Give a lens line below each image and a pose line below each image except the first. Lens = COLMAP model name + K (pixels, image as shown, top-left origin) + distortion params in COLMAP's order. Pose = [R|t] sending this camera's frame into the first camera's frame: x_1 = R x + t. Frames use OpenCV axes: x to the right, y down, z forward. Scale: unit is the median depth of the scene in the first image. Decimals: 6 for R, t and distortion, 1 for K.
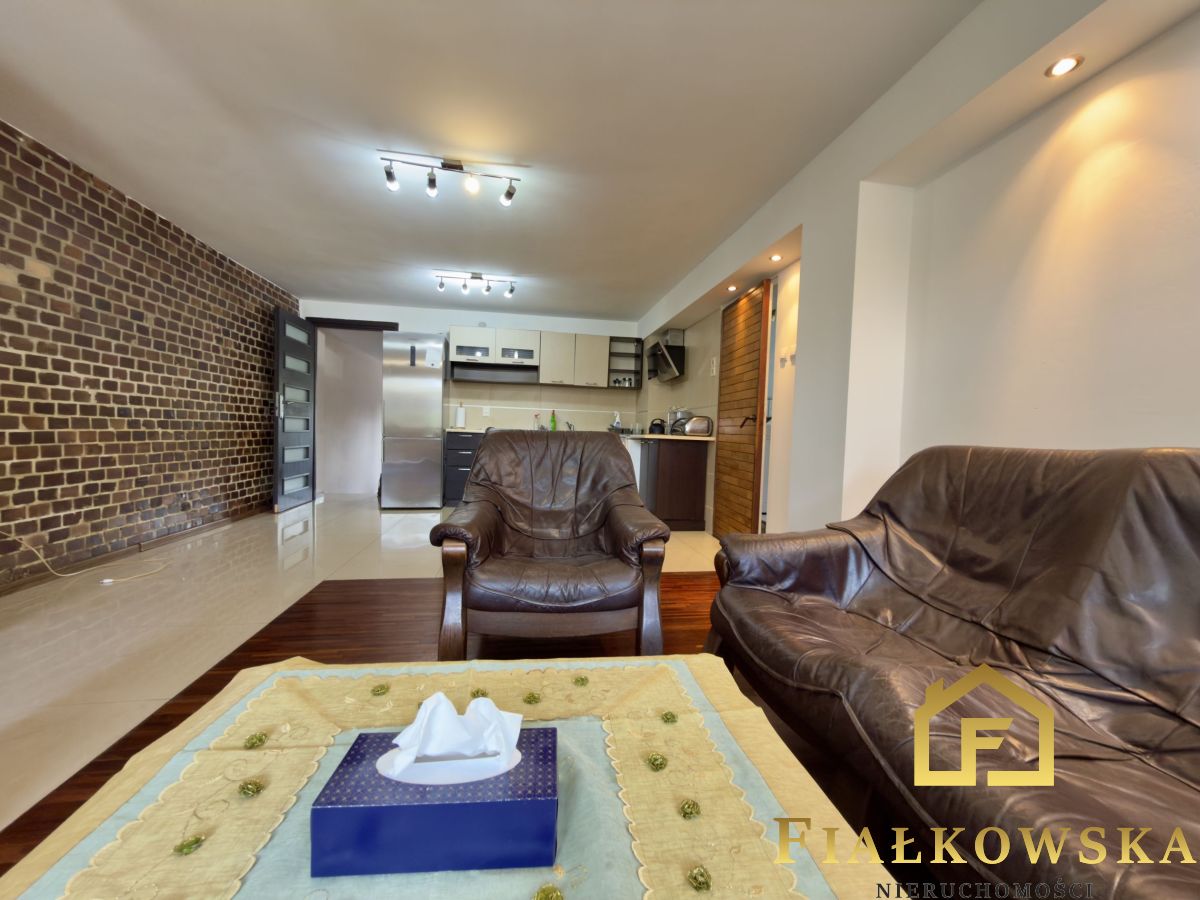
lens RADIAL K [[476.9, 0, 602.7], [0, 476.9, 452.7], [0, 0, 1]] dist [0.000870, 0.000013]
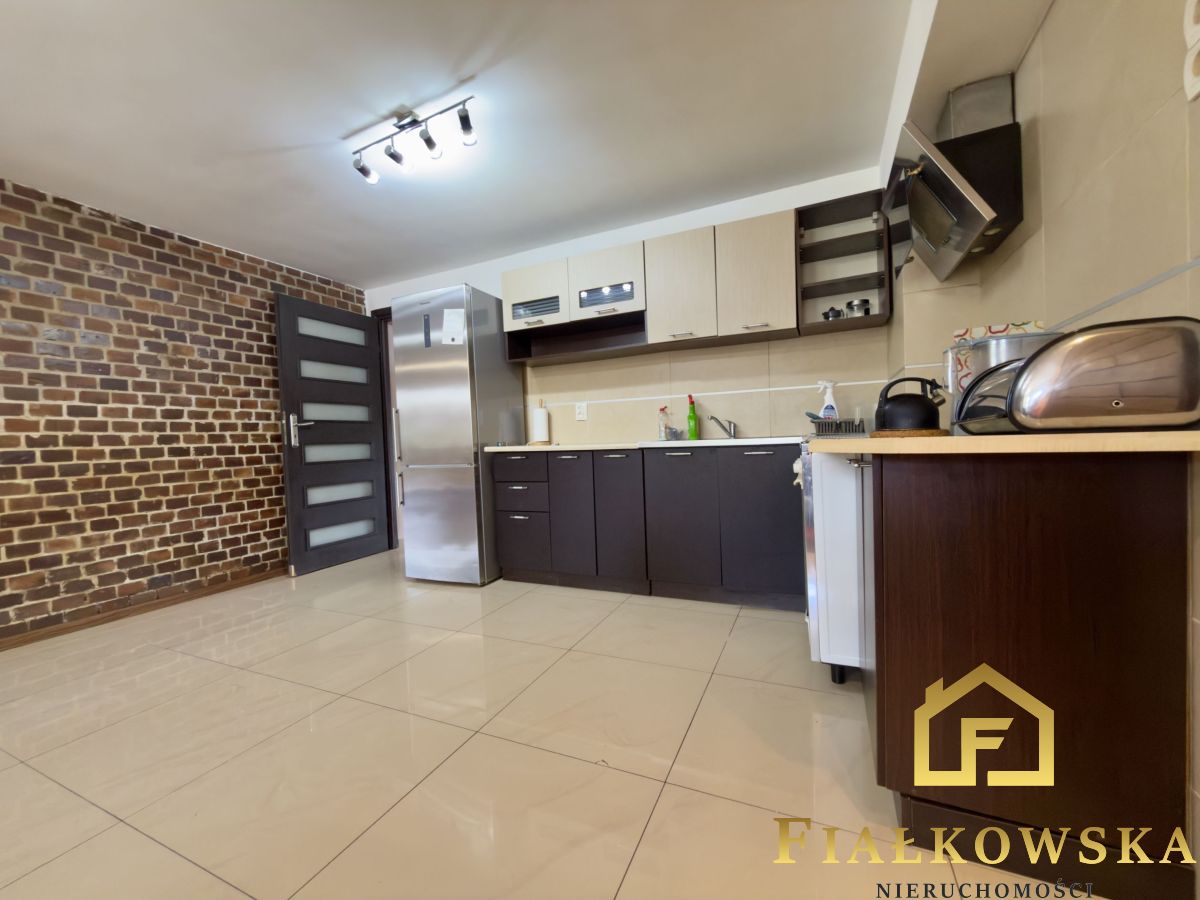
lens RADIAL K [[476.9, 0, 603.9], [0, 476.9, 451.6], [0, 0, 1]] dist [0.000870, 0.000013]
pose [[0.820970, -0.047776, -0.568968, 0.190255], [0.040862, 0.998854, -0.024913, -0.039742], [0.569507, -0.002797, 0.821982, 0.979593]]
